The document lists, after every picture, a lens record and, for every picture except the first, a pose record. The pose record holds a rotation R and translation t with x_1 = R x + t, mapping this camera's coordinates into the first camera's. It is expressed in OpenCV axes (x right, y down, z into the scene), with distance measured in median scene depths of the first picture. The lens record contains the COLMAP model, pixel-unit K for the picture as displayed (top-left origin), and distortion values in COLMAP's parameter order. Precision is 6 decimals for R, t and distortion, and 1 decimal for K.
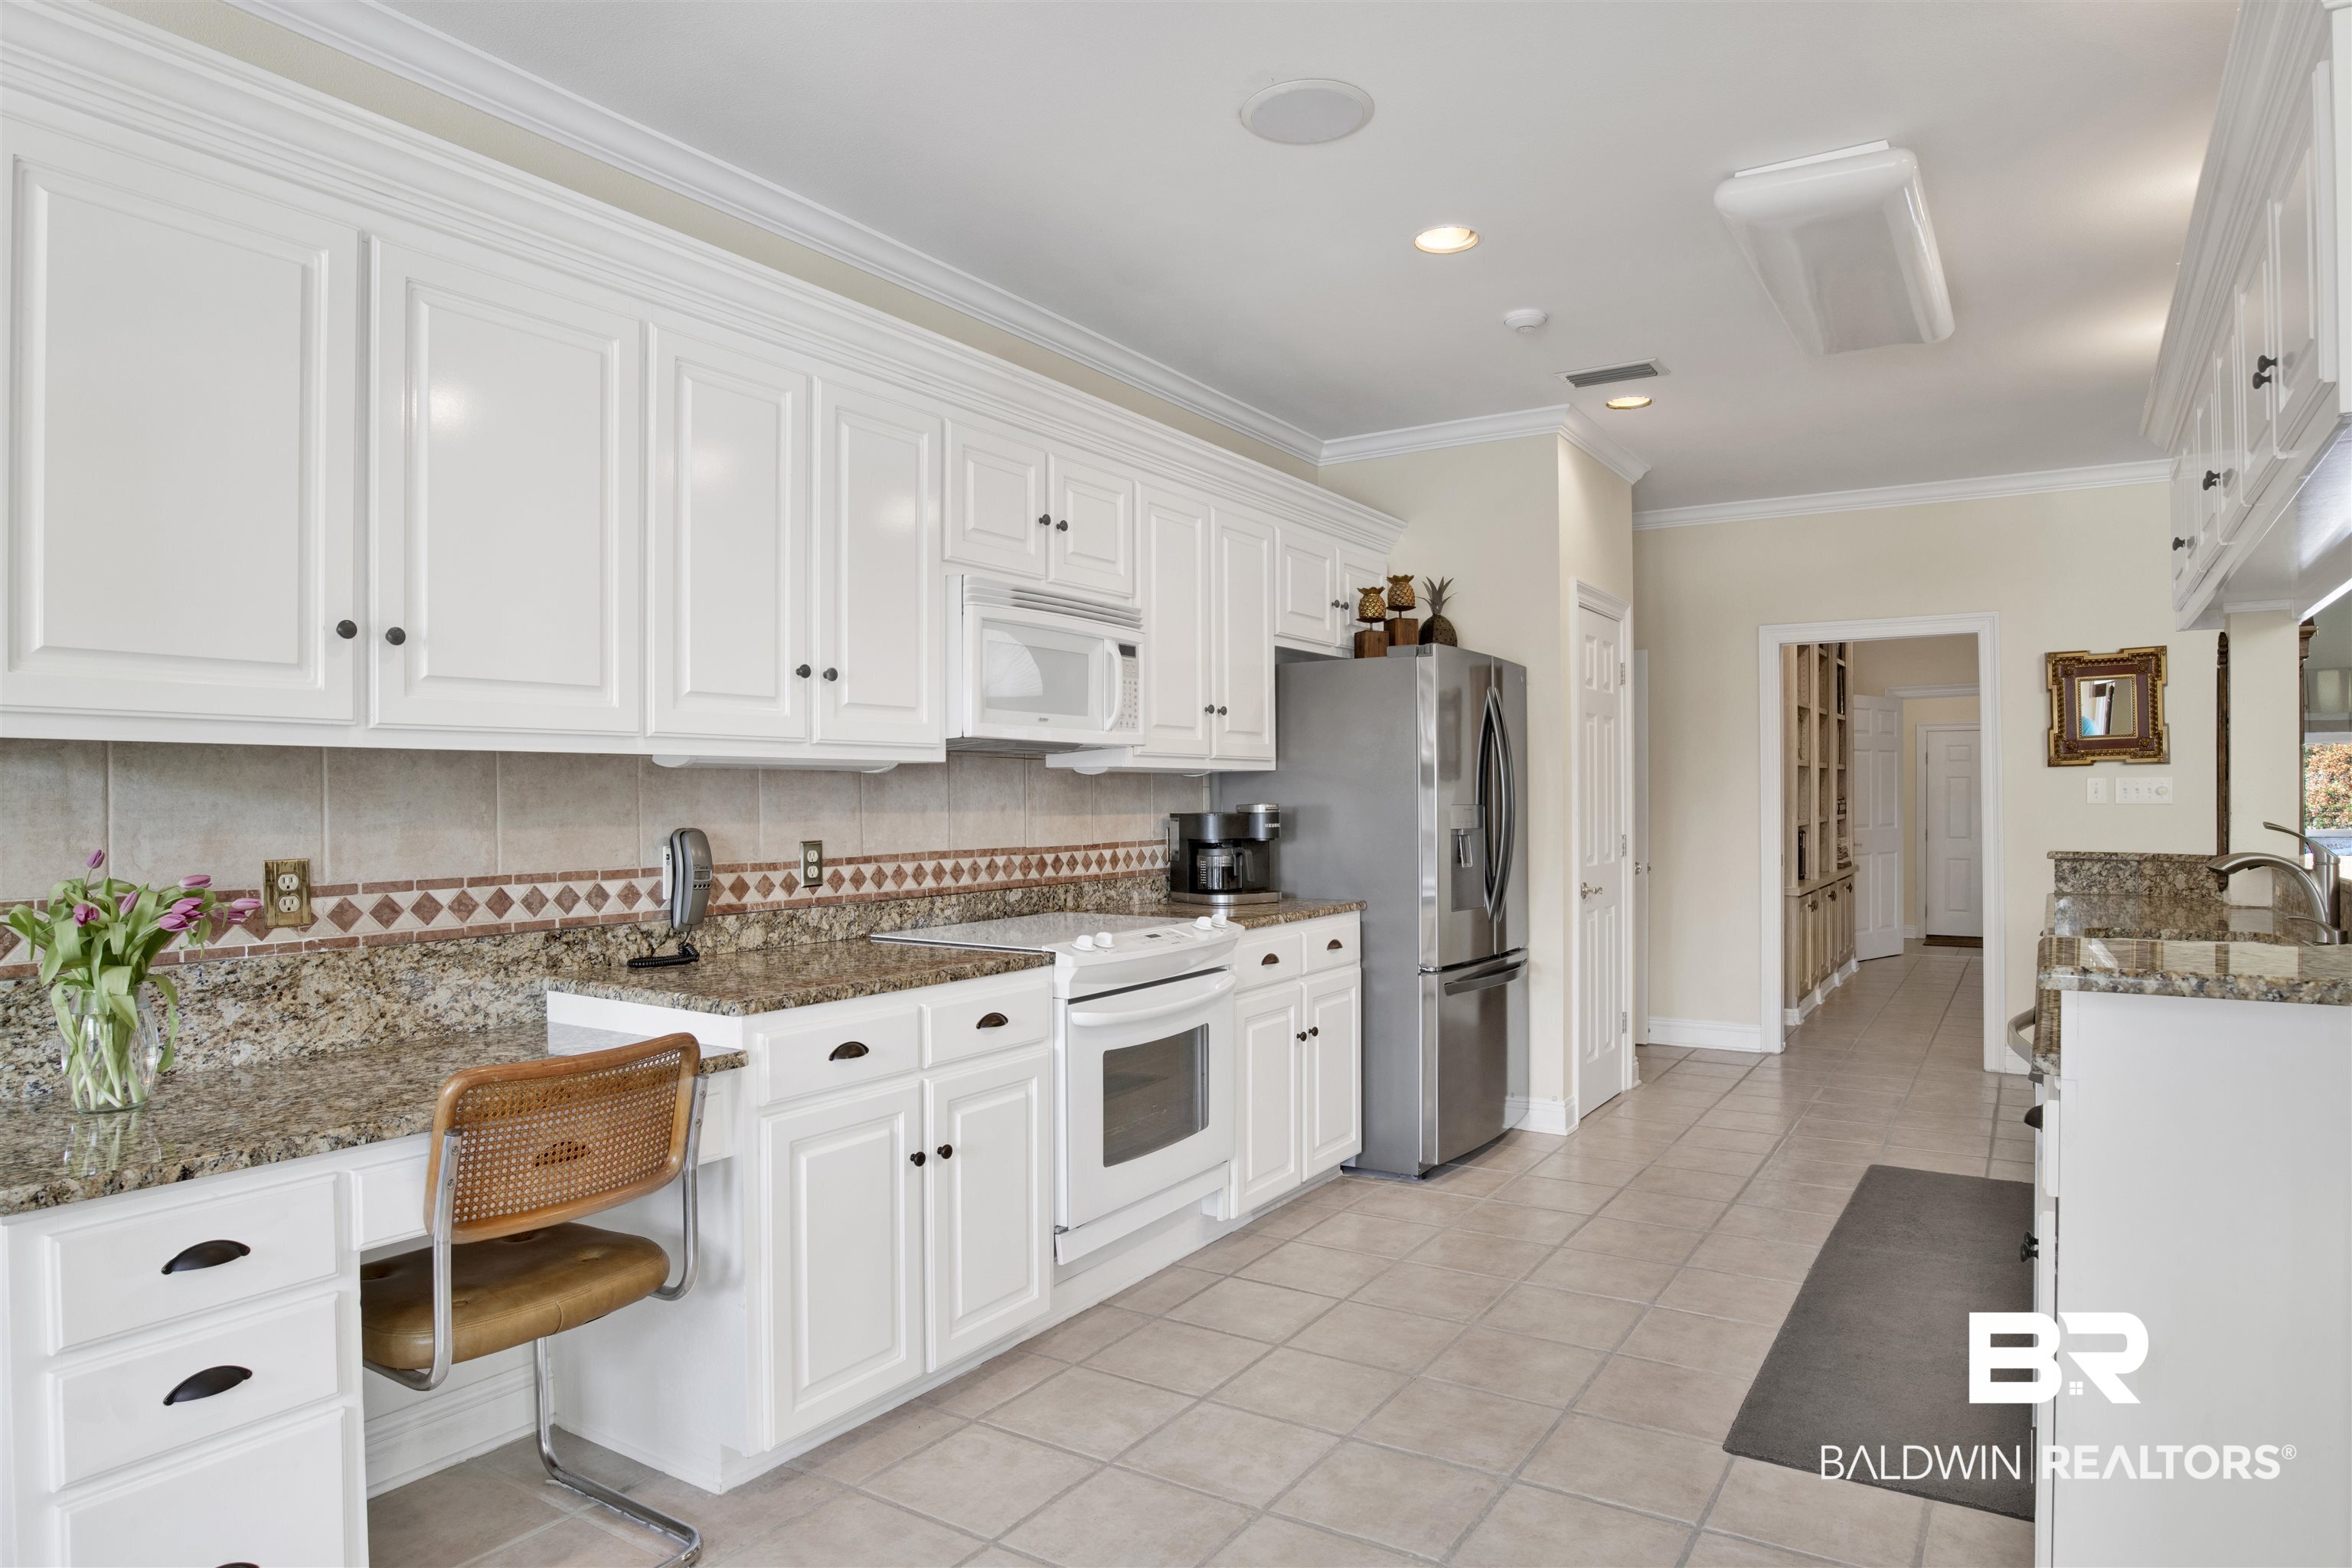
lens RADIAL K [[1349.1, 0, 1233.0], [0, 1349.1, 813.6], [0, 0, 1]] dist [-0.053588, 0.004751]
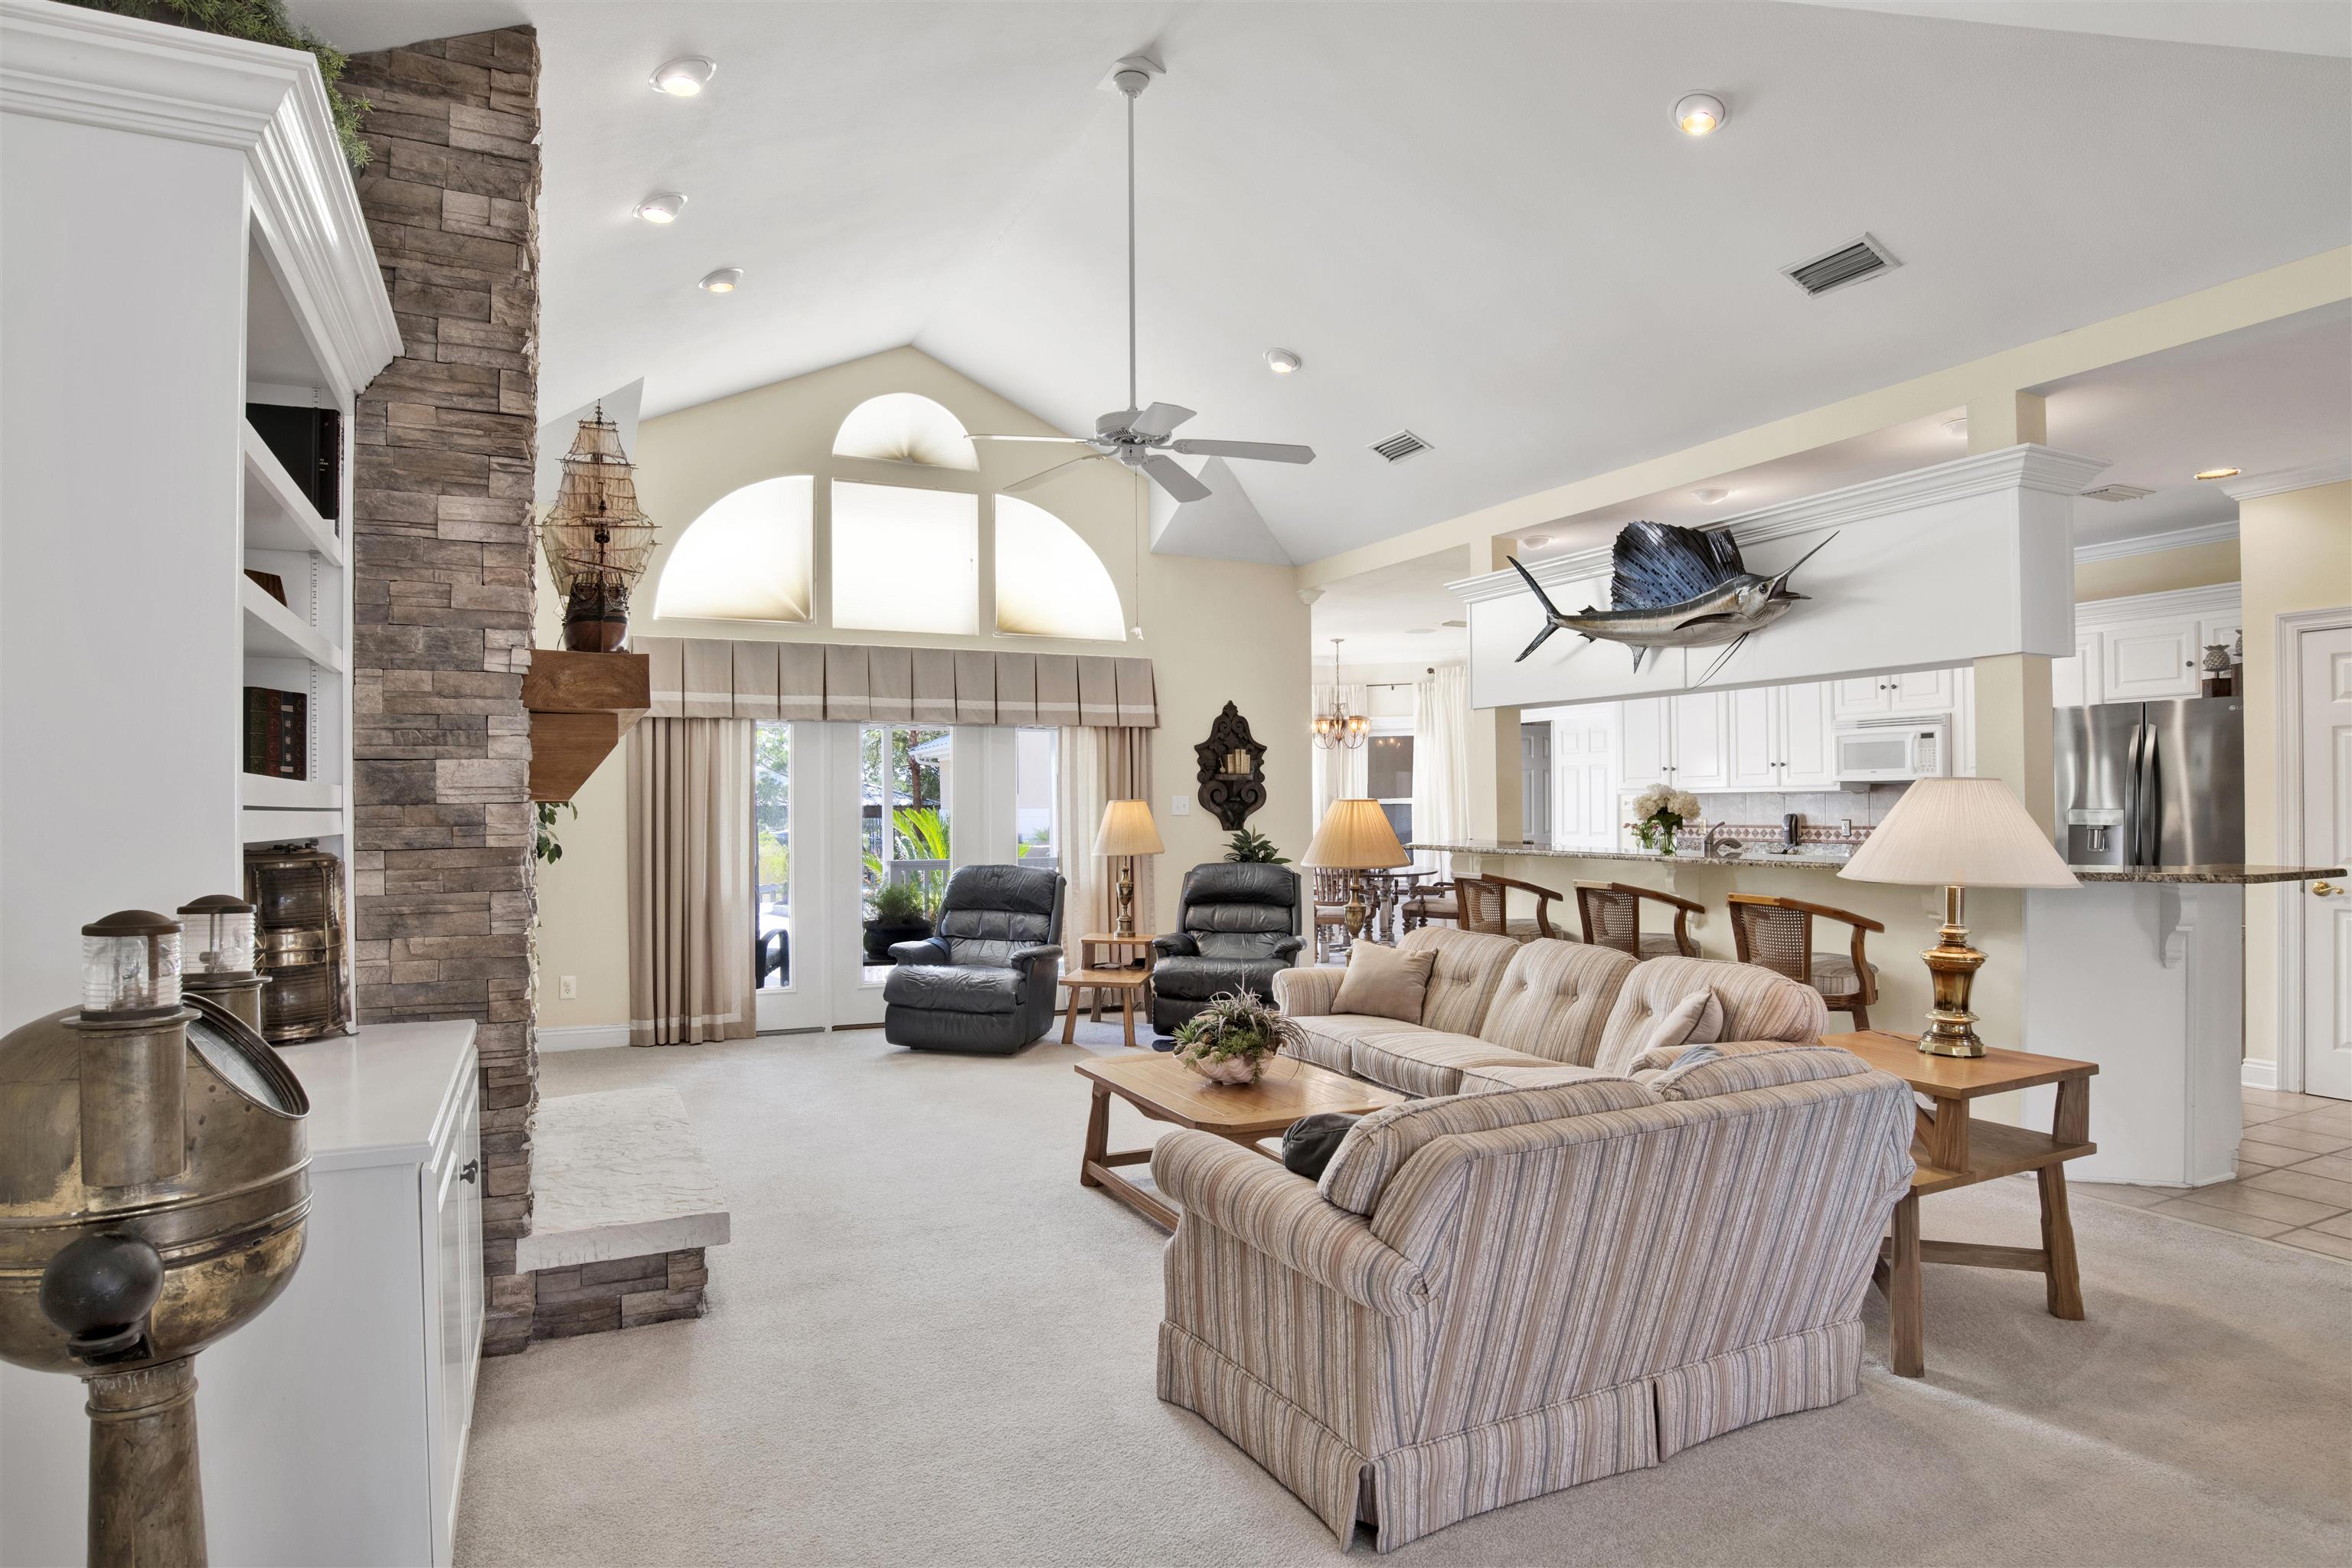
lens RADIAL K [[1286.1, 0, 1143.0], [0, 1286.1, 794.6], [0, 0, 1]] dist [-0.061371, 0.018553]
pose [[-0.544549, -0.003480, -0.838722, 2.602451], [-0.006475, 0.999979, 0.000055, -0.020664], [0.838704, 0.005460, -0.544560, 1.186607]]
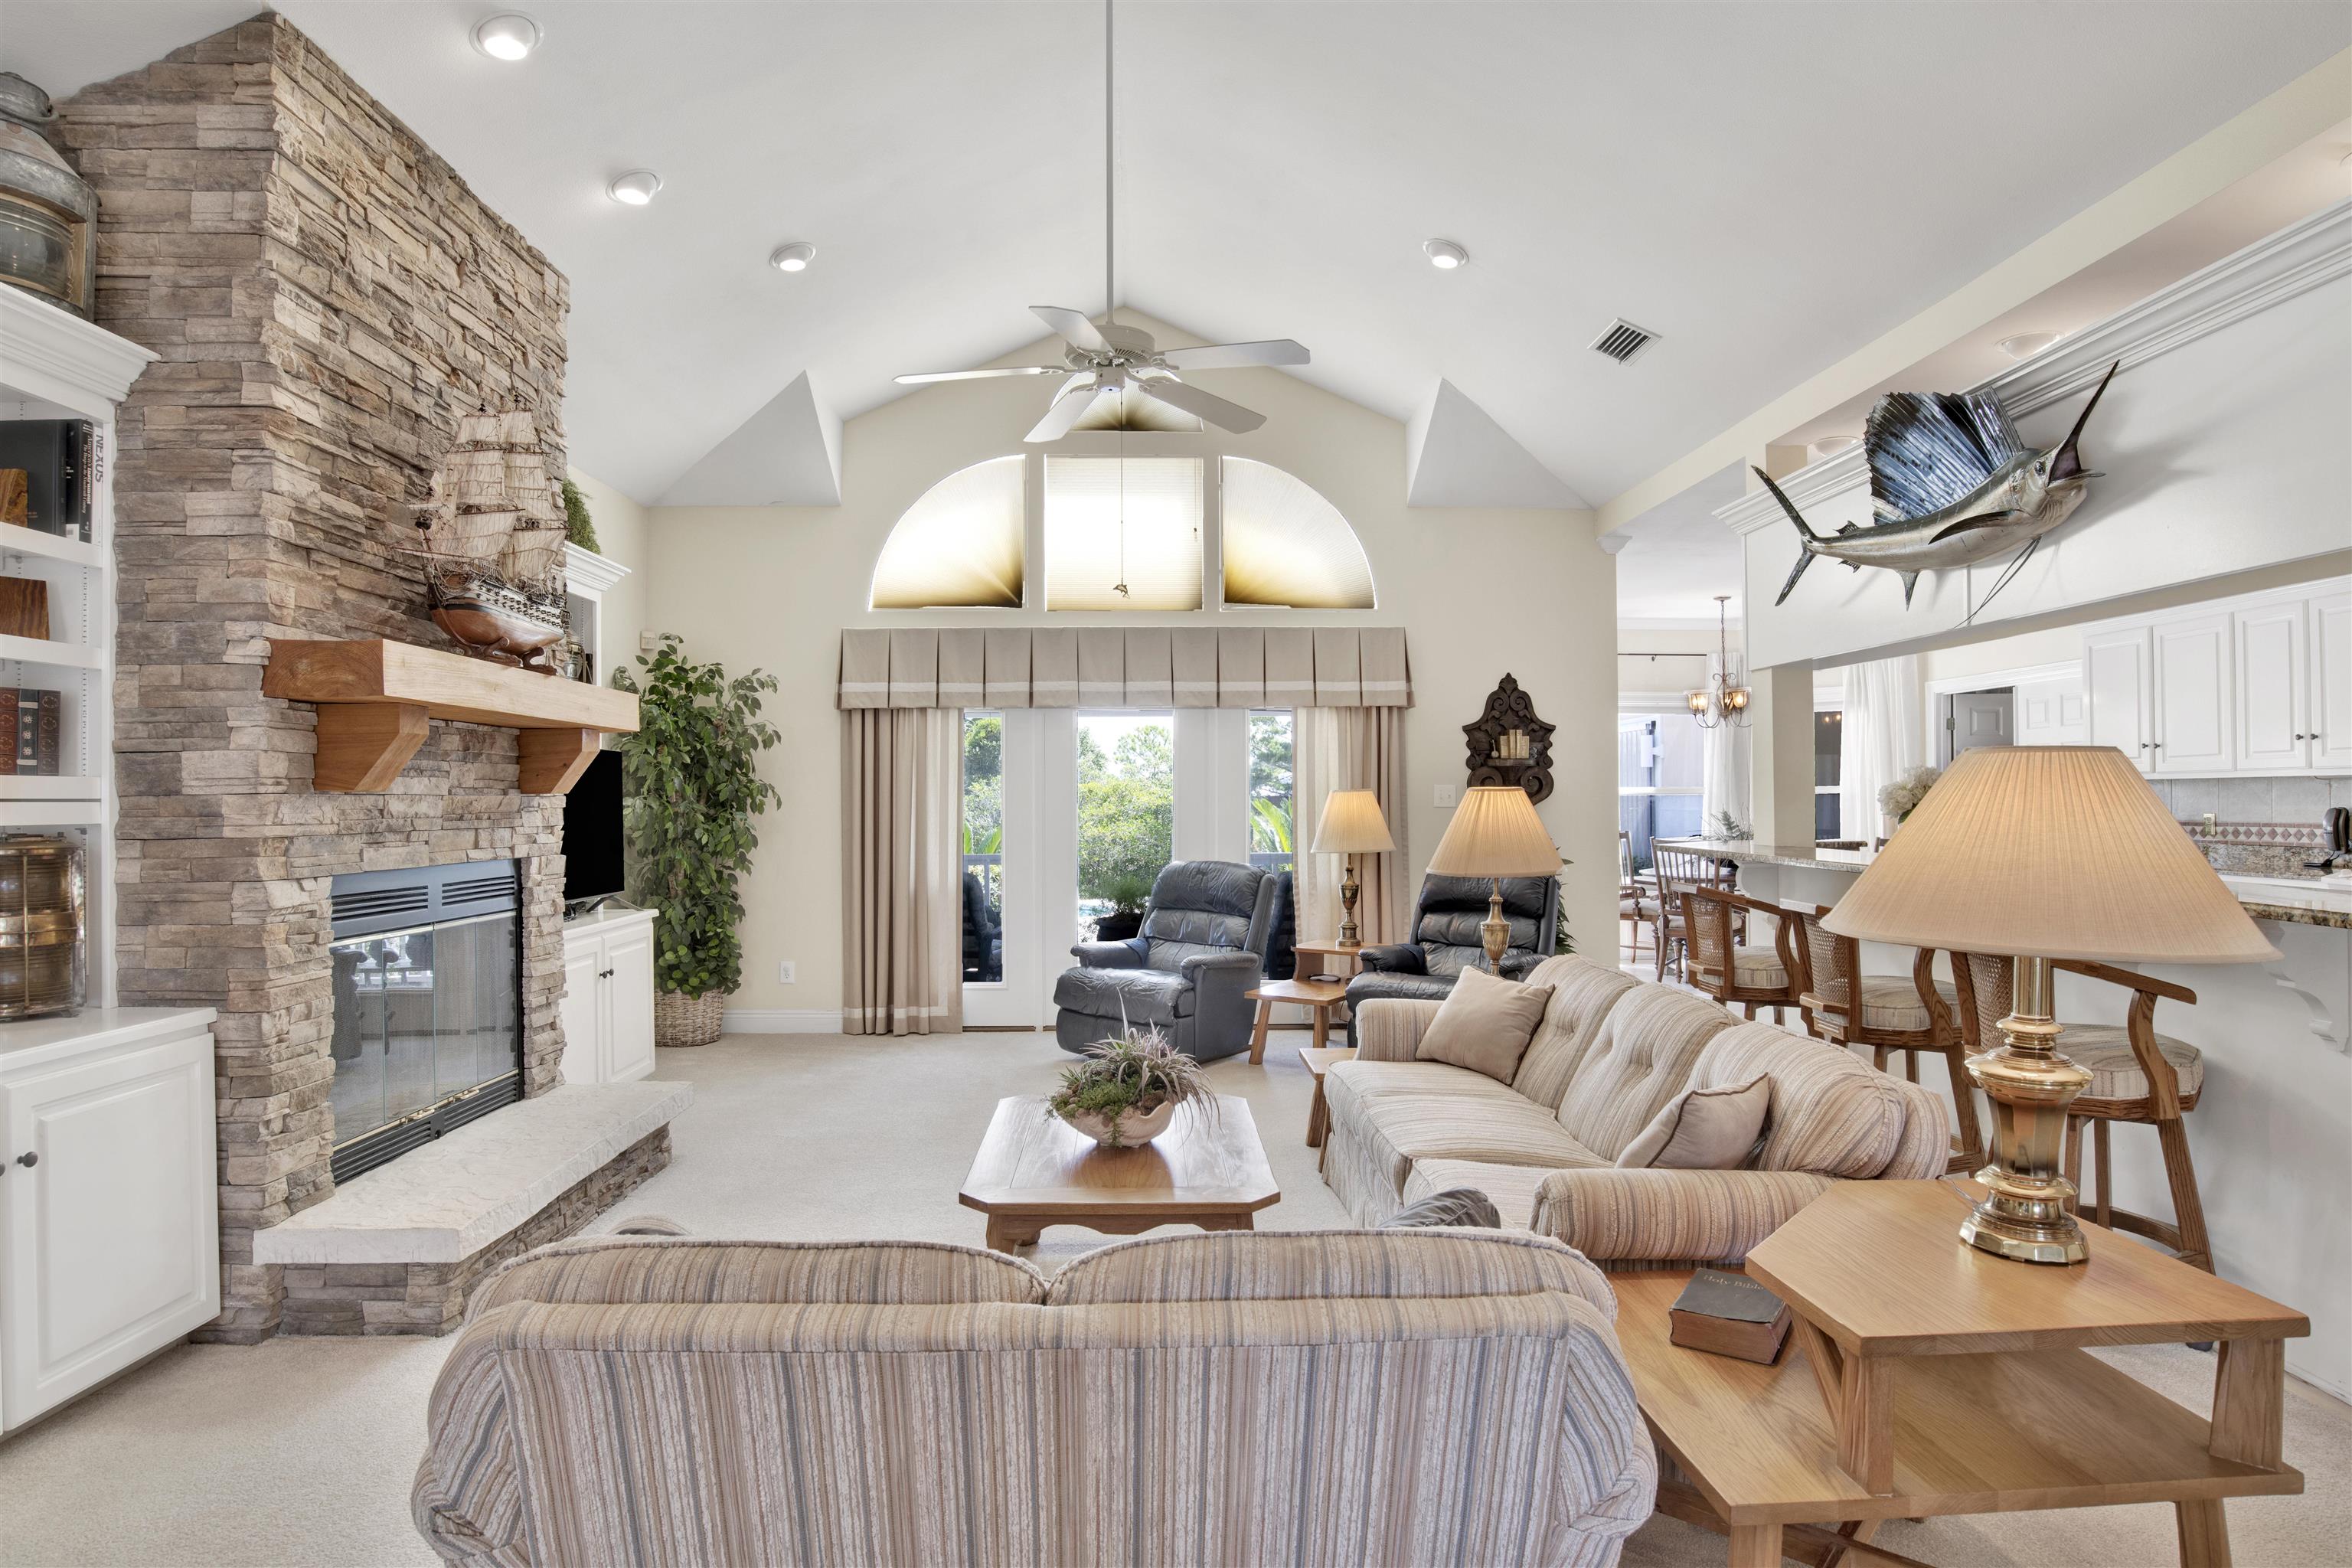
lens RADIAL K [[1286.1, 0, 1175.6], [0, 1286.1, 788.1], [0, 0, 1]] dist [-0.061371, 0.018553]
pose [[-0.830176, 0.000226, -0.557501, 2.034287], [-0.002848, 0.999985, 0.004646, -0.021941], [0.557494, 0.005445, -0.830163, 1.427205]]
